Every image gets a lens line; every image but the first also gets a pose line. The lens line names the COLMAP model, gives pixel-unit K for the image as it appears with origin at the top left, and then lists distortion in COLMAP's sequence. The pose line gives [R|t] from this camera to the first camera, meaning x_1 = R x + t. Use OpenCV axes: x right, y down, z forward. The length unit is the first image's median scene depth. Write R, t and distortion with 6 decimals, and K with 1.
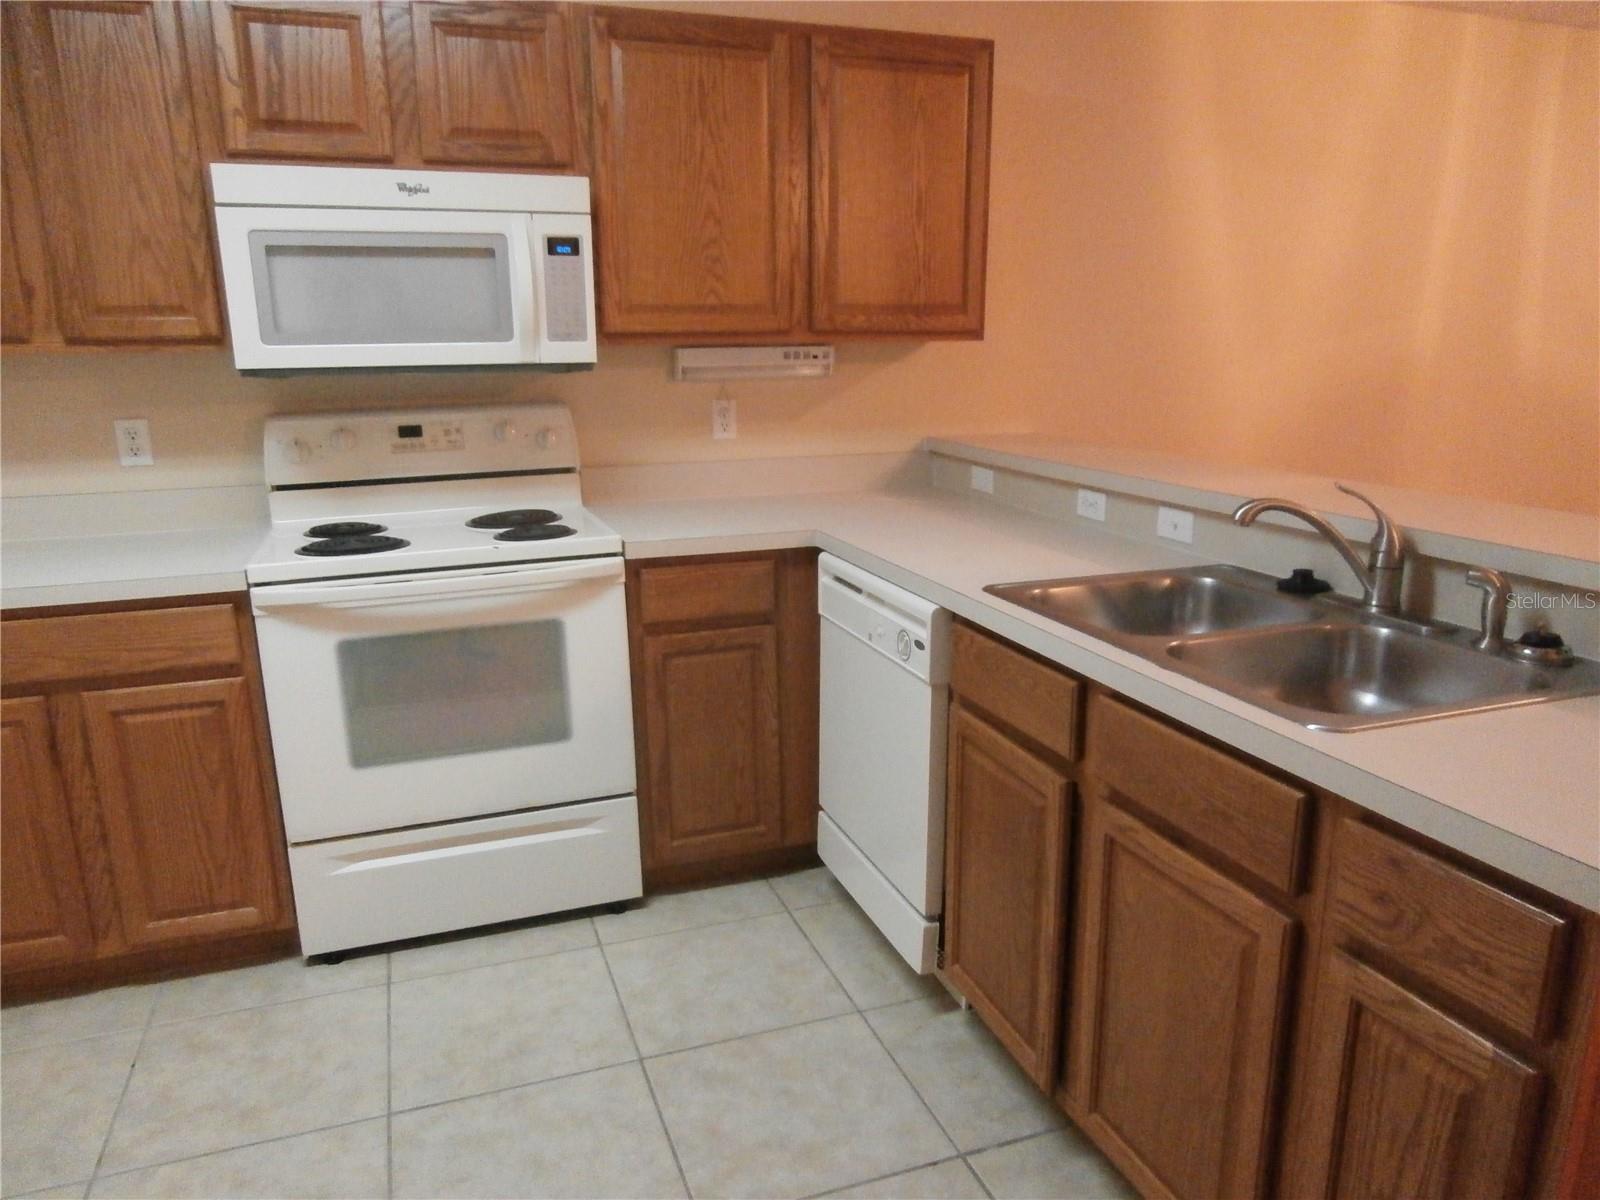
lens RADIAL K [[1132.1, 0, 801.2], [0, 1132.1, 598.4], [0, 0, 1]] dist [-0.007482, -0.001942]
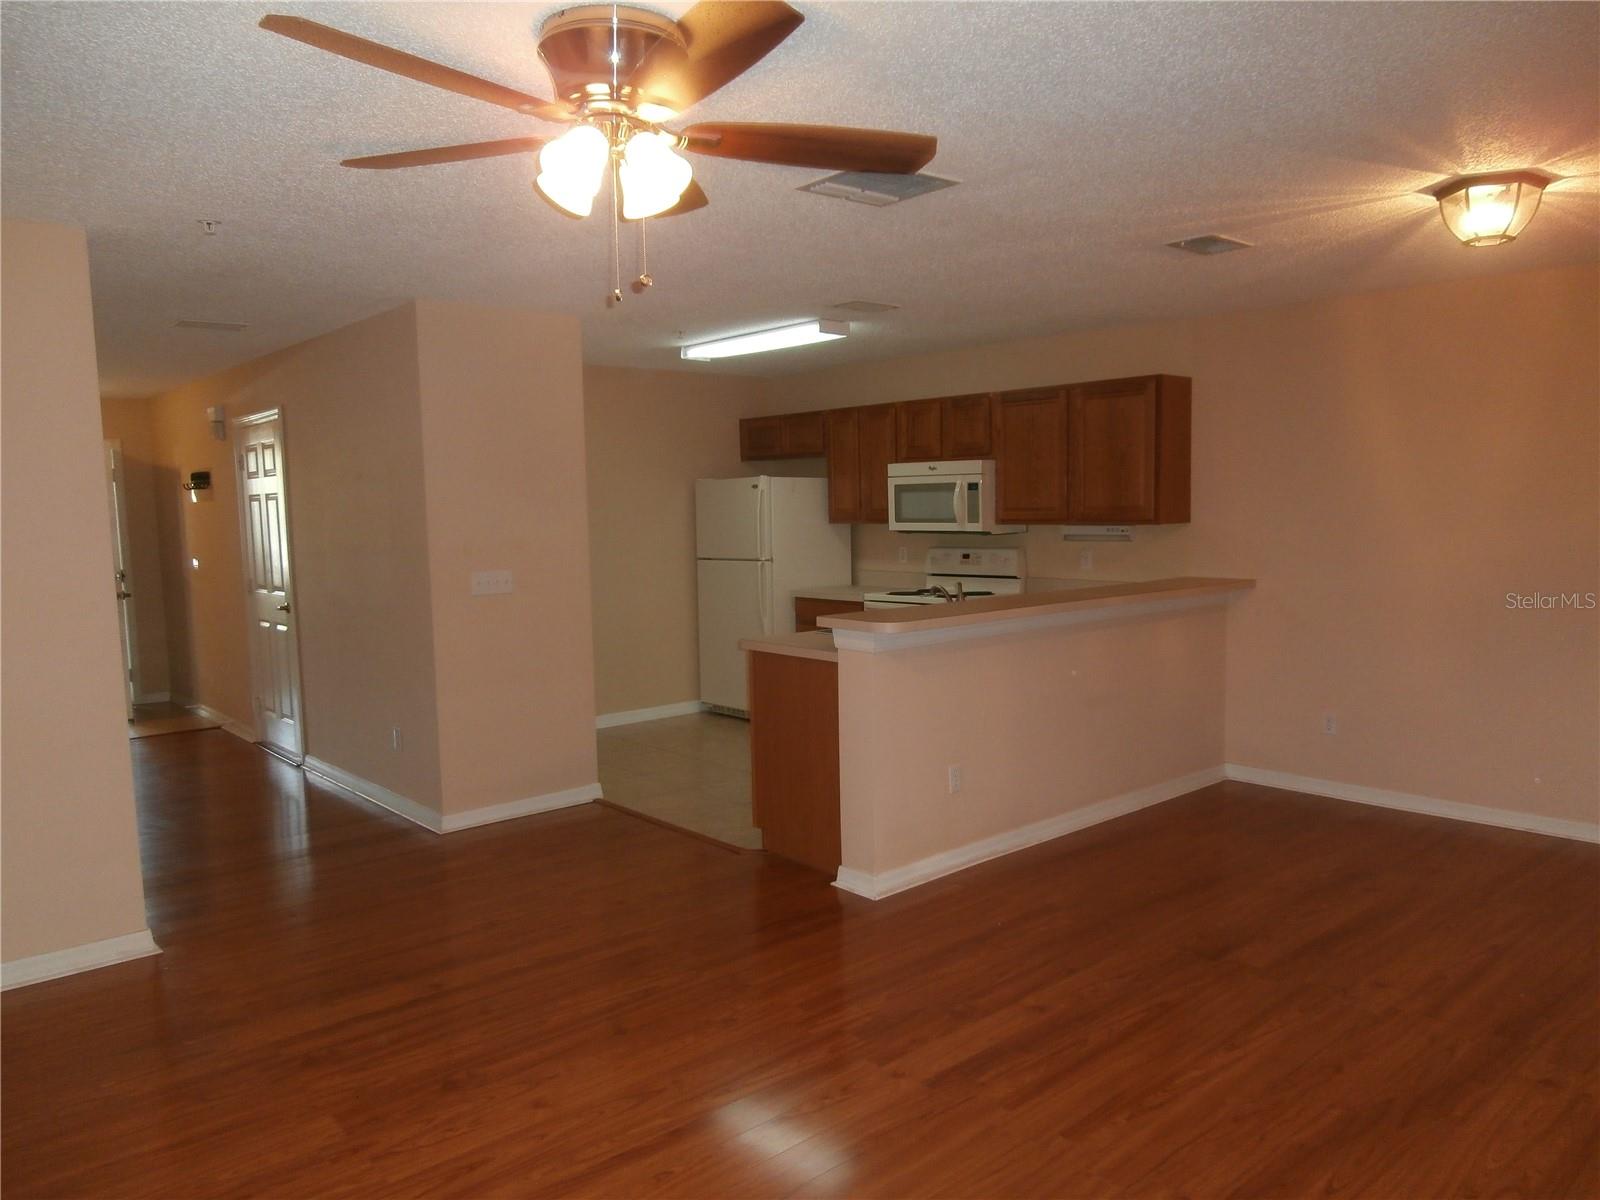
lens RADIAL K [[1132.1, 0, 800.7], [0, 1132.1, 601.7], [0, 0, 1]] dist [-0.007482, -0.001942]
pose [[0.358331, 0.084629, -0.929751, 2.056521], [-0.194242, 0.980848, 0.014418, -0.017864], [0.913164, 0.175431, 0.367907, -0.249637]]
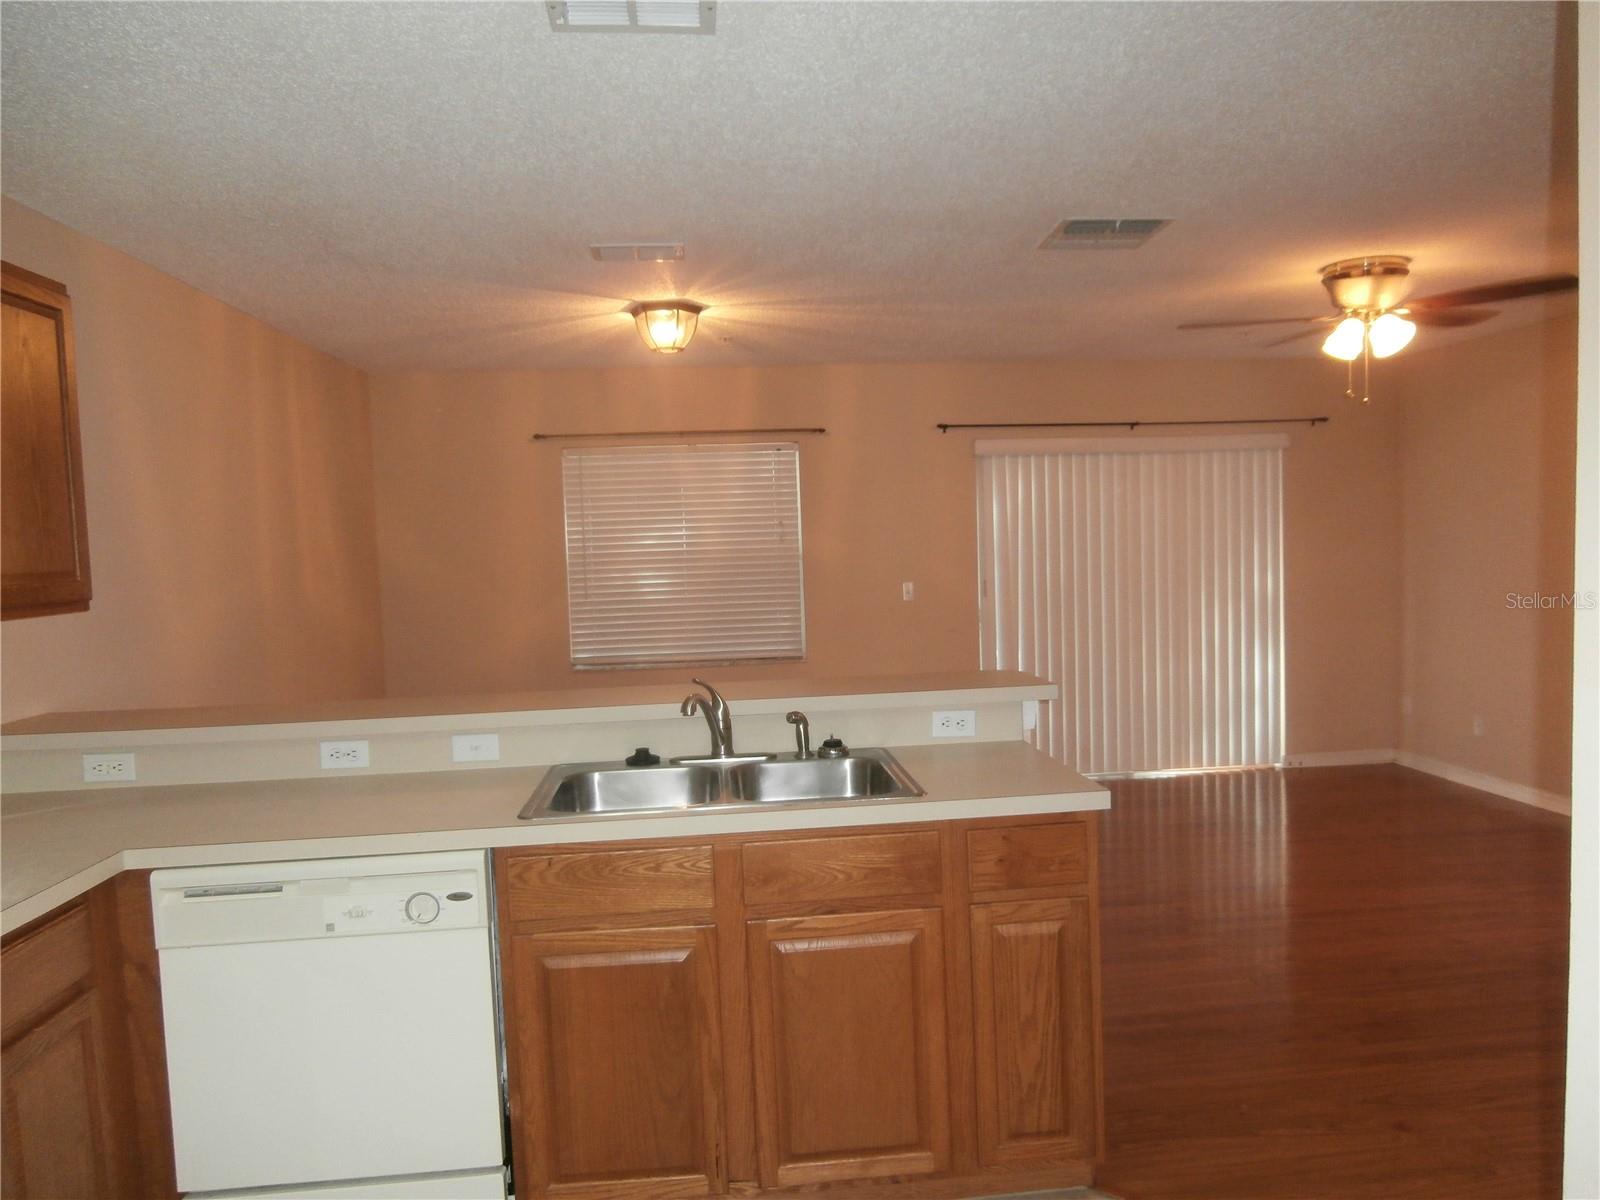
lens RADIAL K [[1132.1, 0, 800.2], [0, 1132.1, 606.7], [0, 0, 1]] dist [-0.007482, -0.001942]
pose [[0.257789, -0.059387, 0.964374, -0.679326], [0.257134, 0.966332, -0.009228, -0.106309], [-0.931358, 0.250352, 0.264380, 0.342226]]
